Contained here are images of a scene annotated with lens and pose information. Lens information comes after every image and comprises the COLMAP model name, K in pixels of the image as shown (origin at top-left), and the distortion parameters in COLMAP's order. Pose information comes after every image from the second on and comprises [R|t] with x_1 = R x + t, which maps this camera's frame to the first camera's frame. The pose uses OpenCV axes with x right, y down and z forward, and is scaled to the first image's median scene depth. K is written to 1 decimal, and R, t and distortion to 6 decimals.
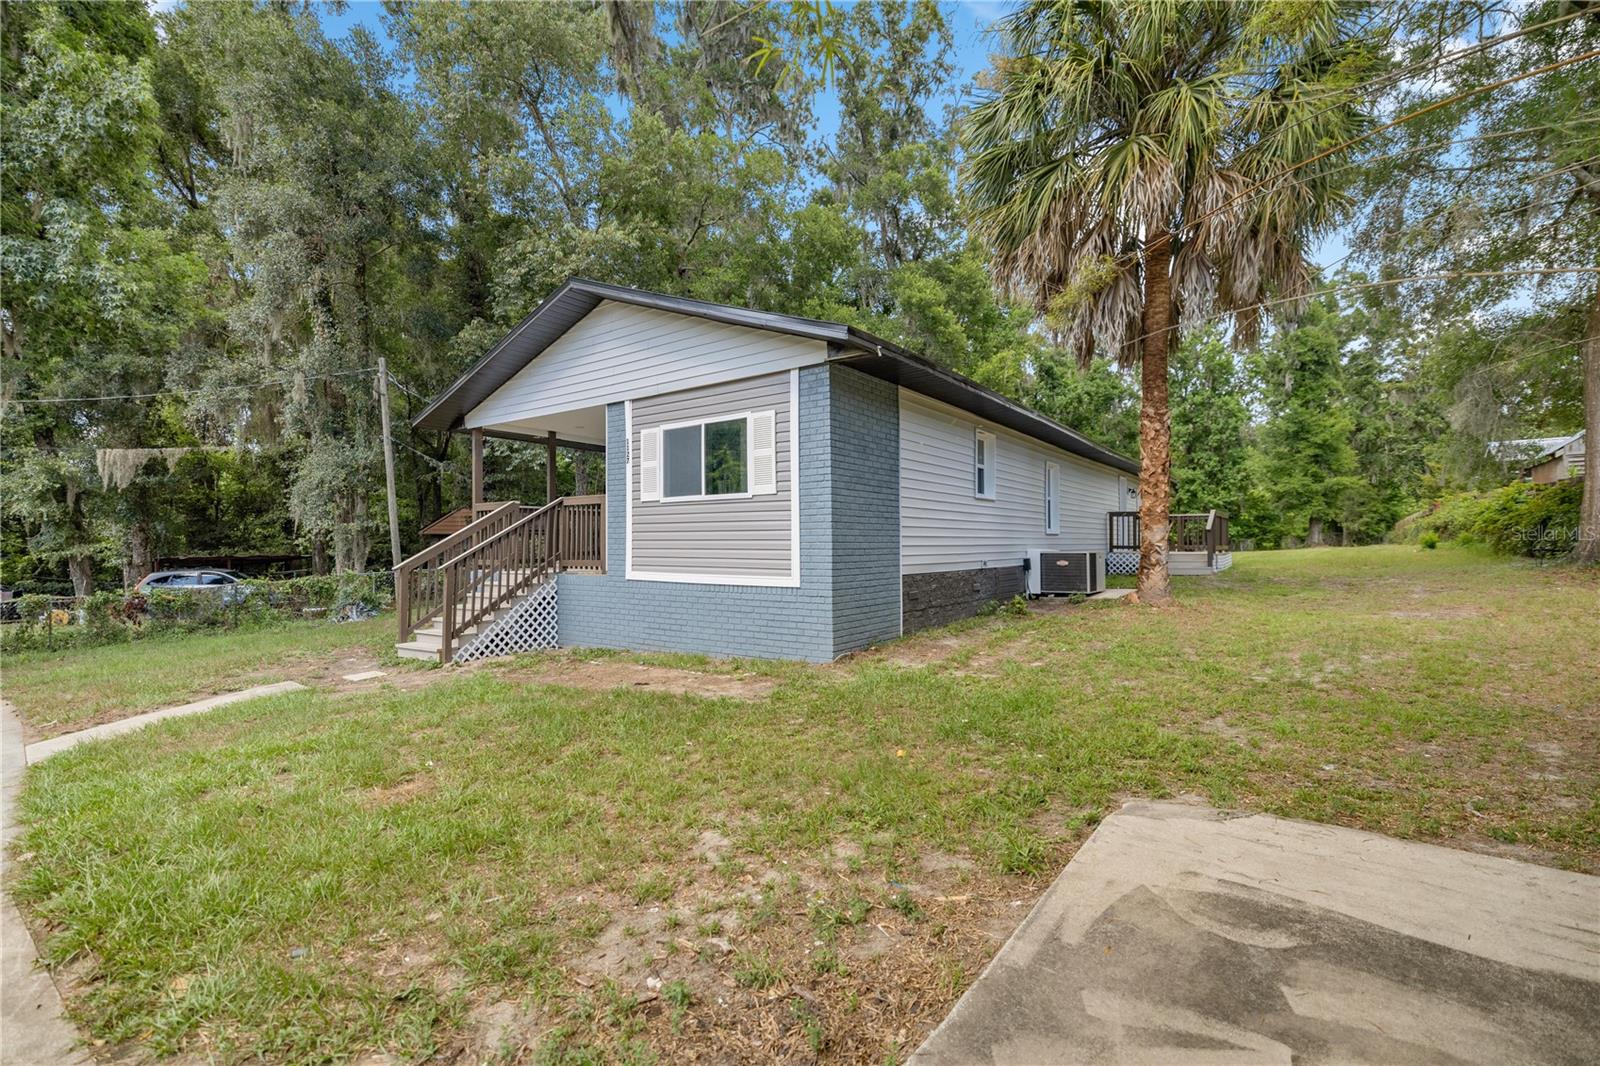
lens RADIAL K [[687.2, 0, 804.0], [0, 687.2, 545.8], [0, 0, 1]] dist [0.001449, 0.000089]
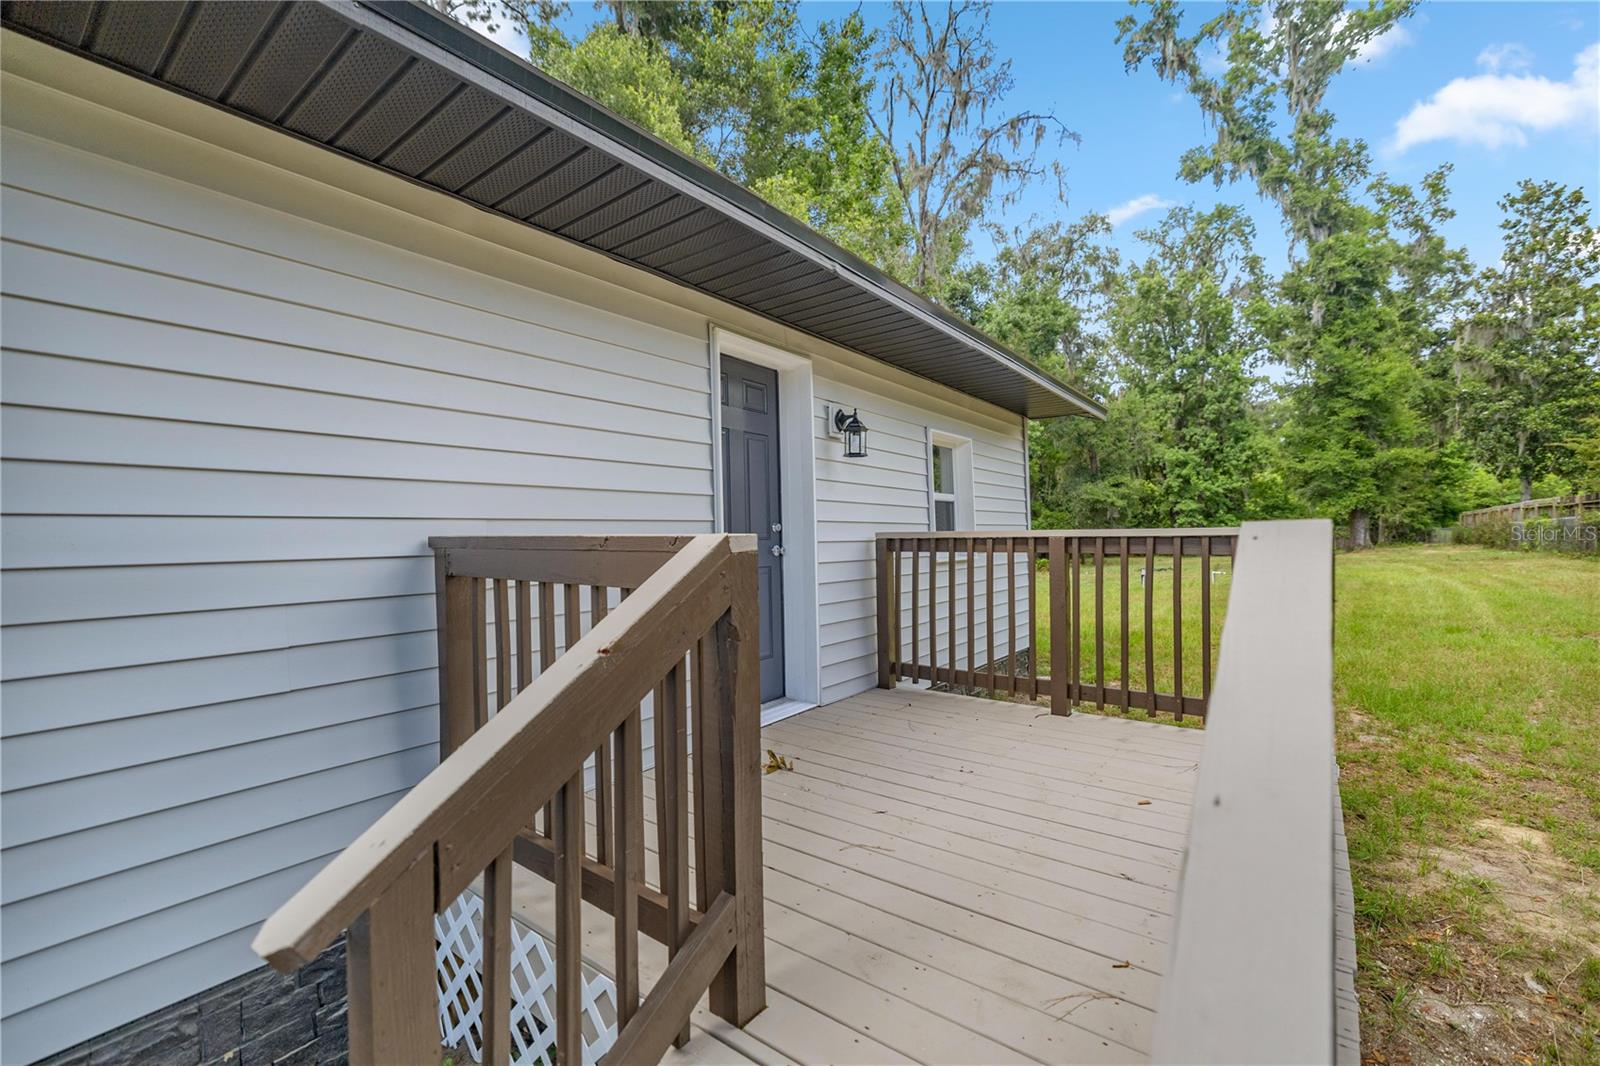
lens RADIAL K [[687.2, 0, 797.2], [0, 687.2, 538.4], [0, 0, 1]] dist [0.001449, 0.000089]
pose [[0.999892, -0.013867, -0.004886, 0.184990], [0.013852, 0.999899, -0.003178, -0.017102], [0.004930, 0.003110, 0.999983, 0.312172]]
